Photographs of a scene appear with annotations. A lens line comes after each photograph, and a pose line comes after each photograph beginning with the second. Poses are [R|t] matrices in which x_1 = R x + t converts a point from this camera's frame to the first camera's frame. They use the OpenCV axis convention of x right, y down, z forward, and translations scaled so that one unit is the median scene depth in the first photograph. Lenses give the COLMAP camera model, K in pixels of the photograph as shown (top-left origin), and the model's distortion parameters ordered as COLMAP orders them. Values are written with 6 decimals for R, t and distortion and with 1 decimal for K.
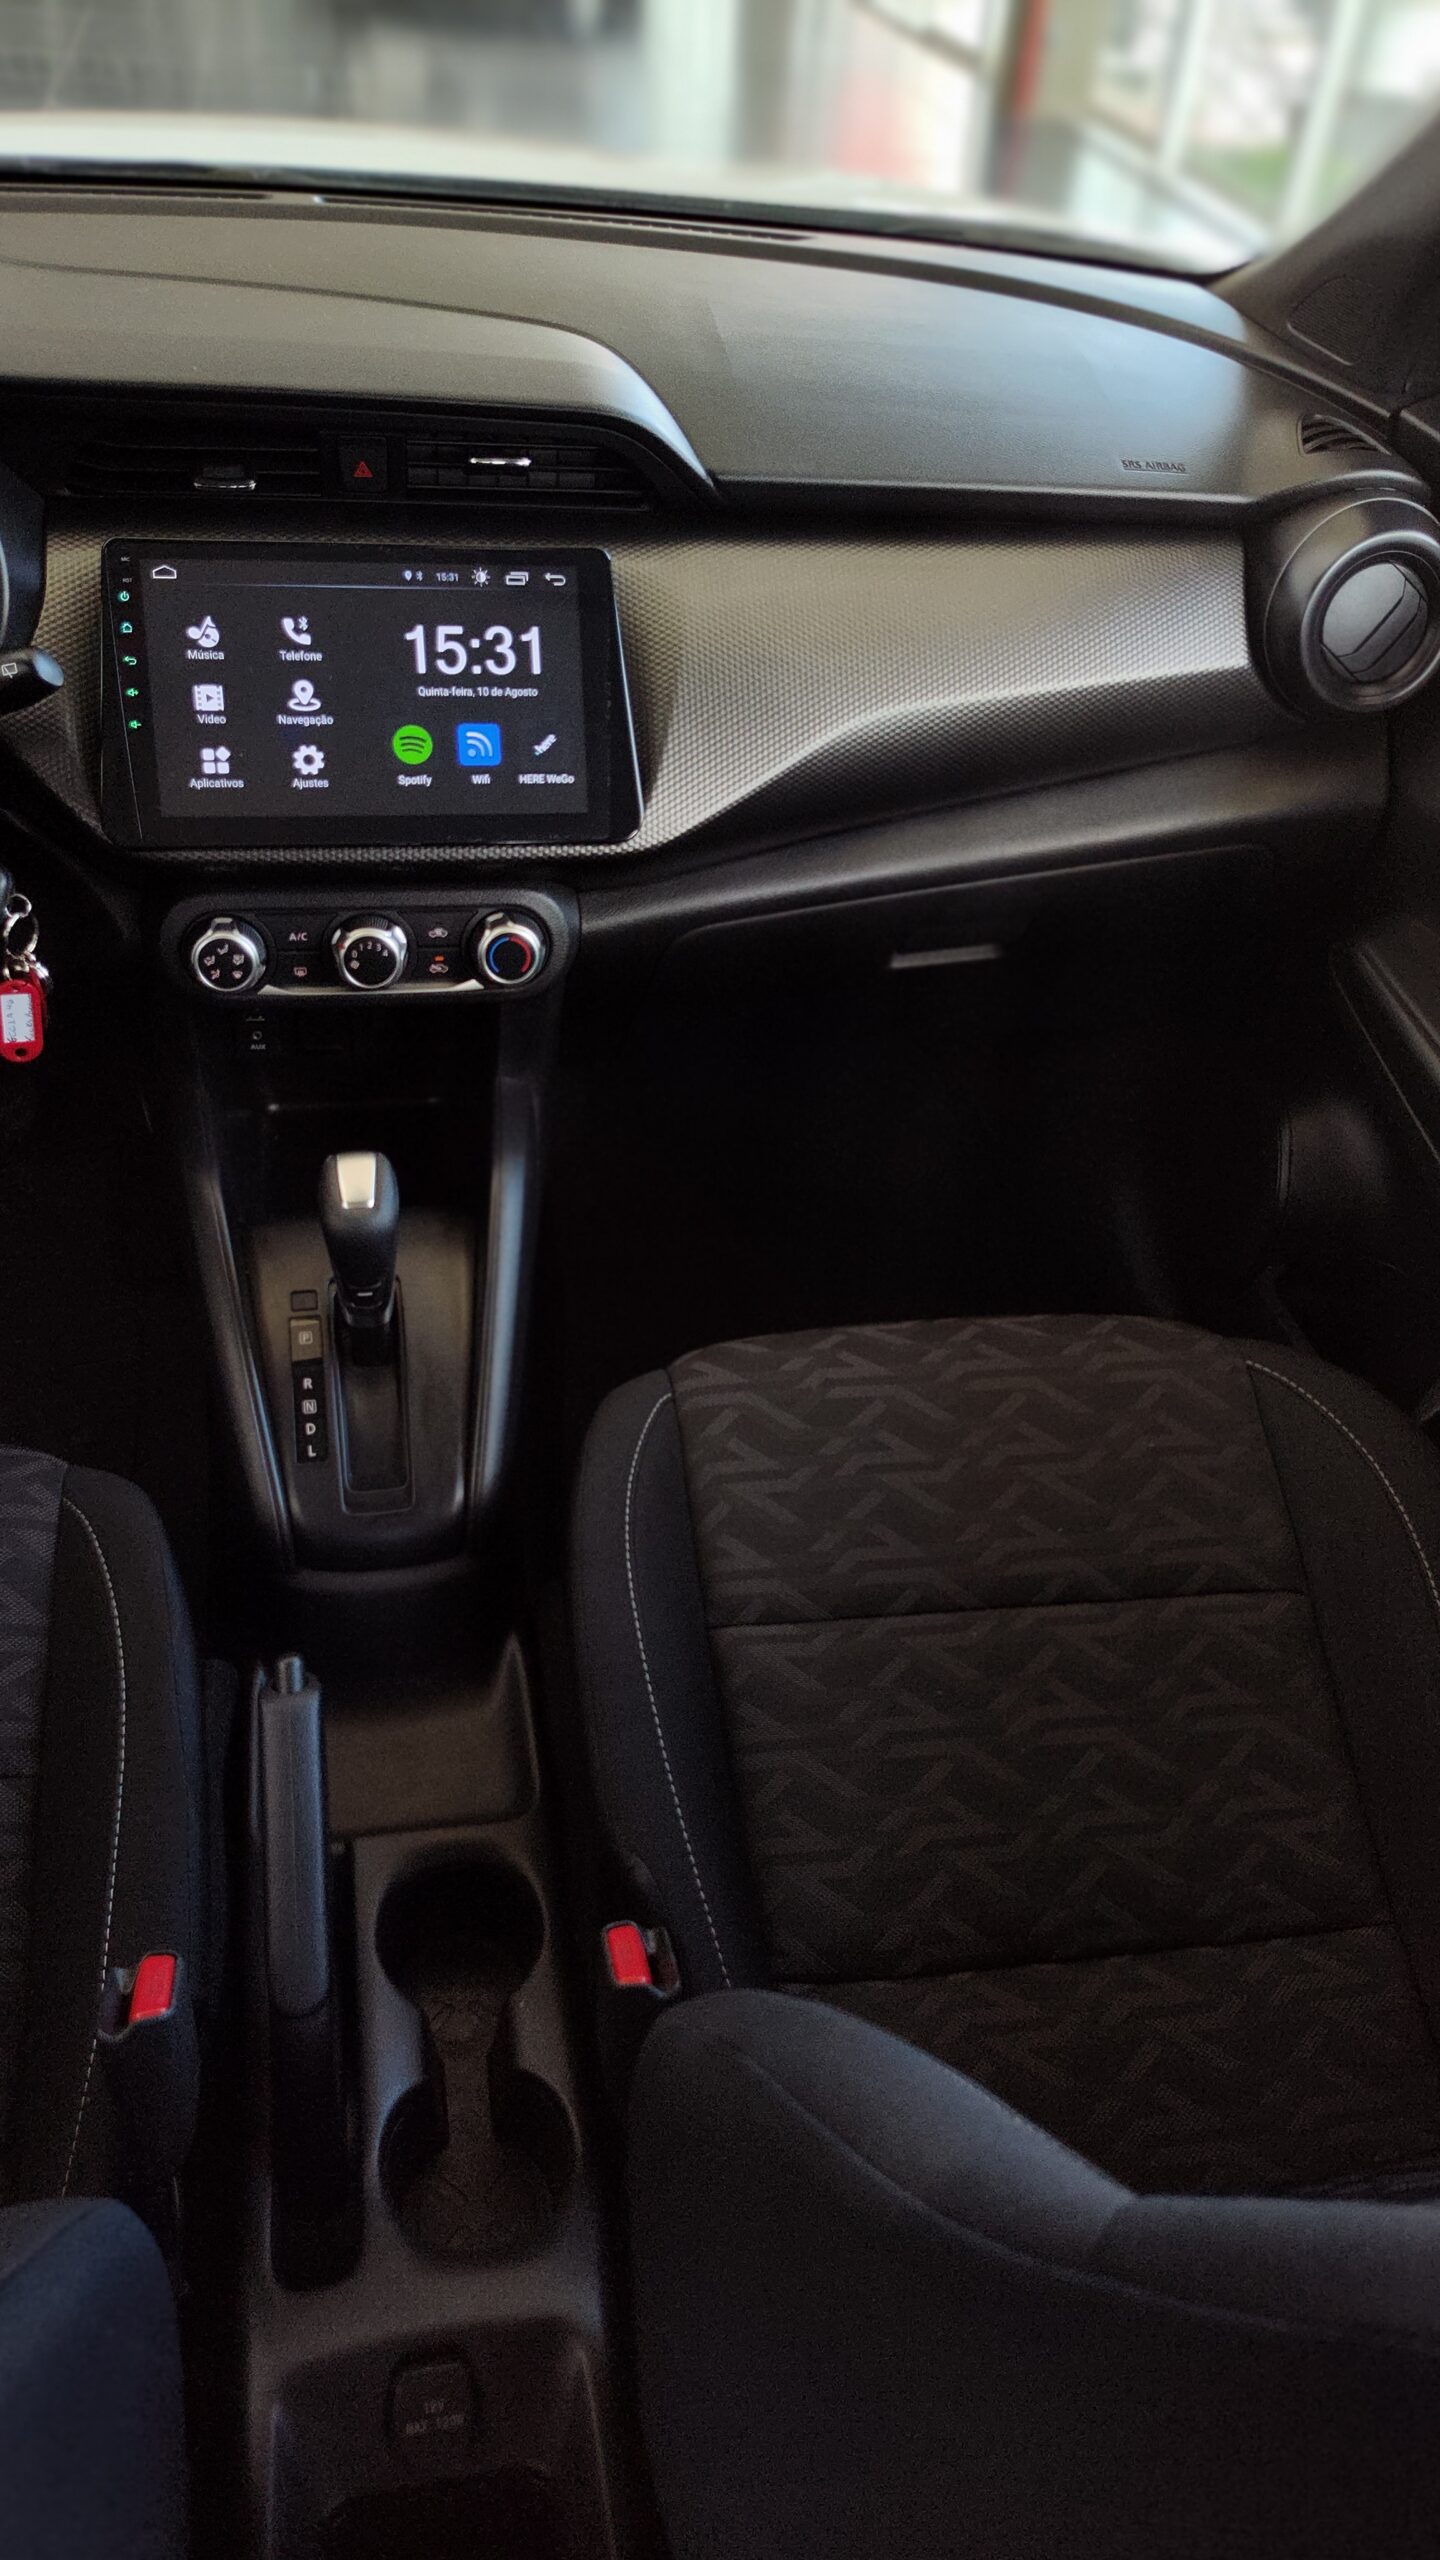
lens RADIAL K [[1721.1, 0, 717.5], [0, 1721.1, 1297.0], [0, 0, 1]] dist [0.028321, -0.000091]
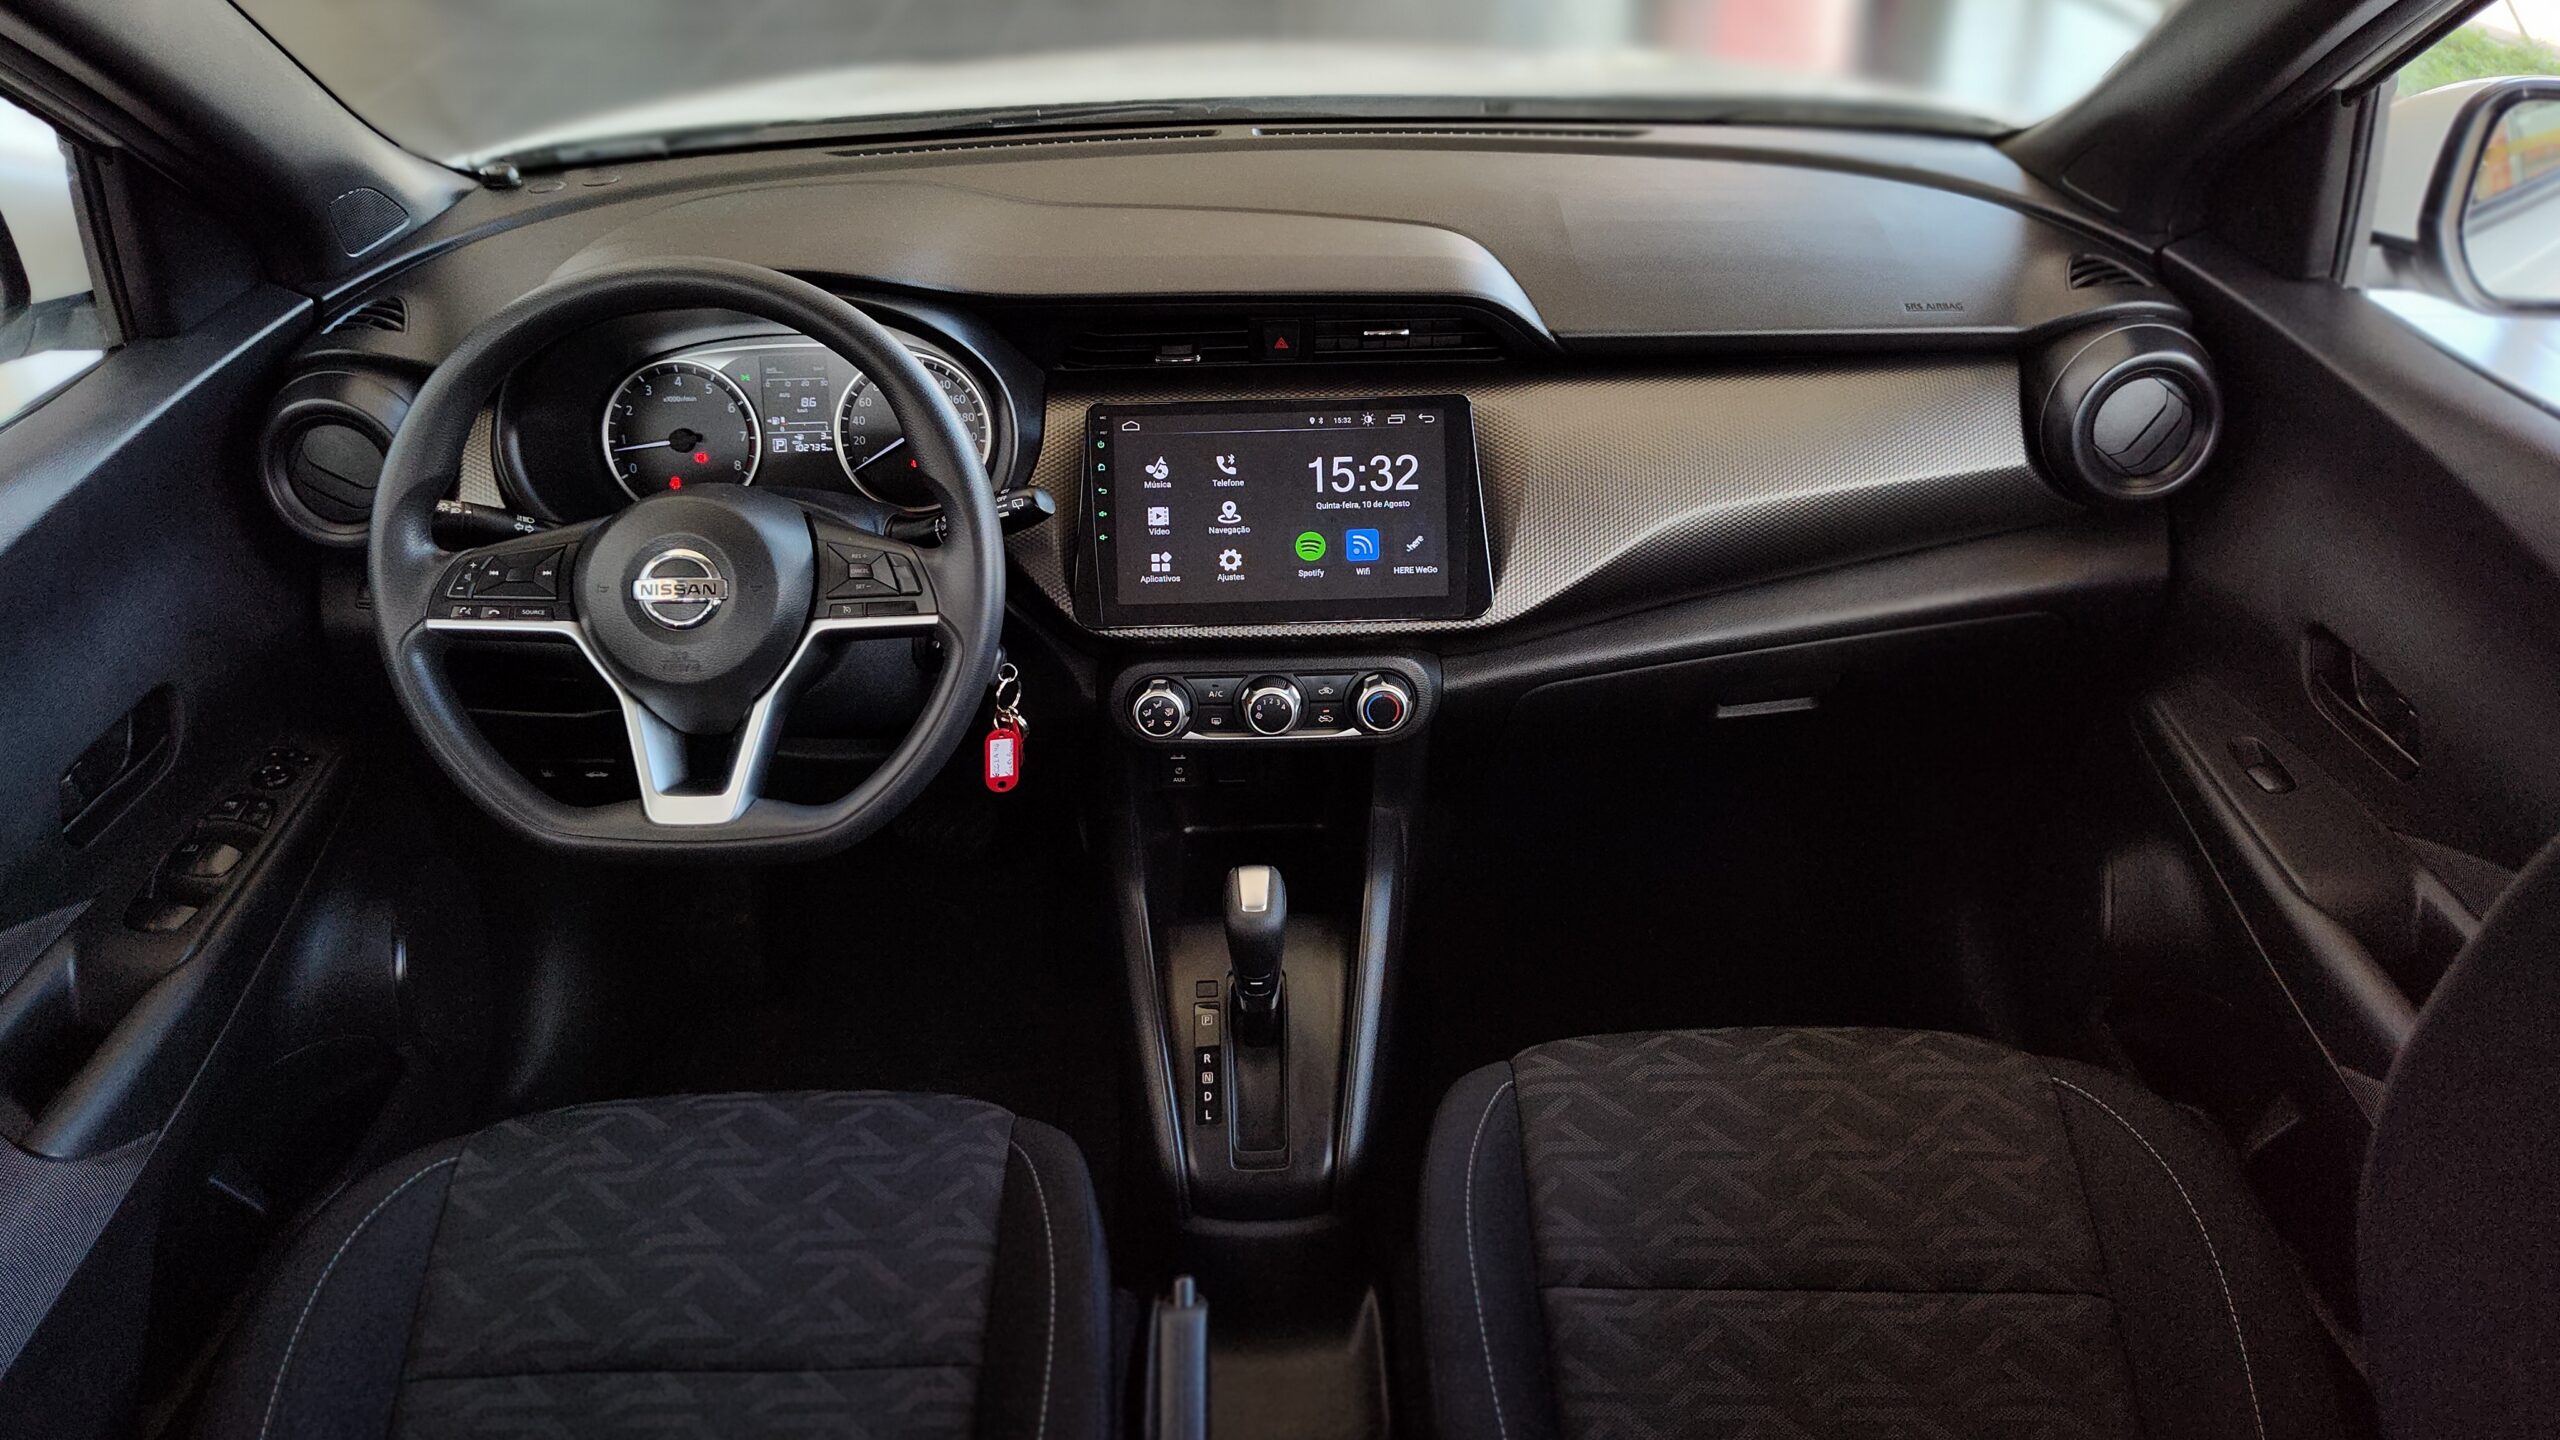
lens RADIAL K [[1758.7, 0, 1266.6], [0, 1758.7, 724.0], [0, 0, 1]] dist [0.043965, -0.057158]
pose [[0.979722, 0.002984, -0.200339, 0.050511], [-0.038177, 0.984351, -0.172032, 0.031905], [0.196691, 0.176192, 0.964505, -0.227582]]
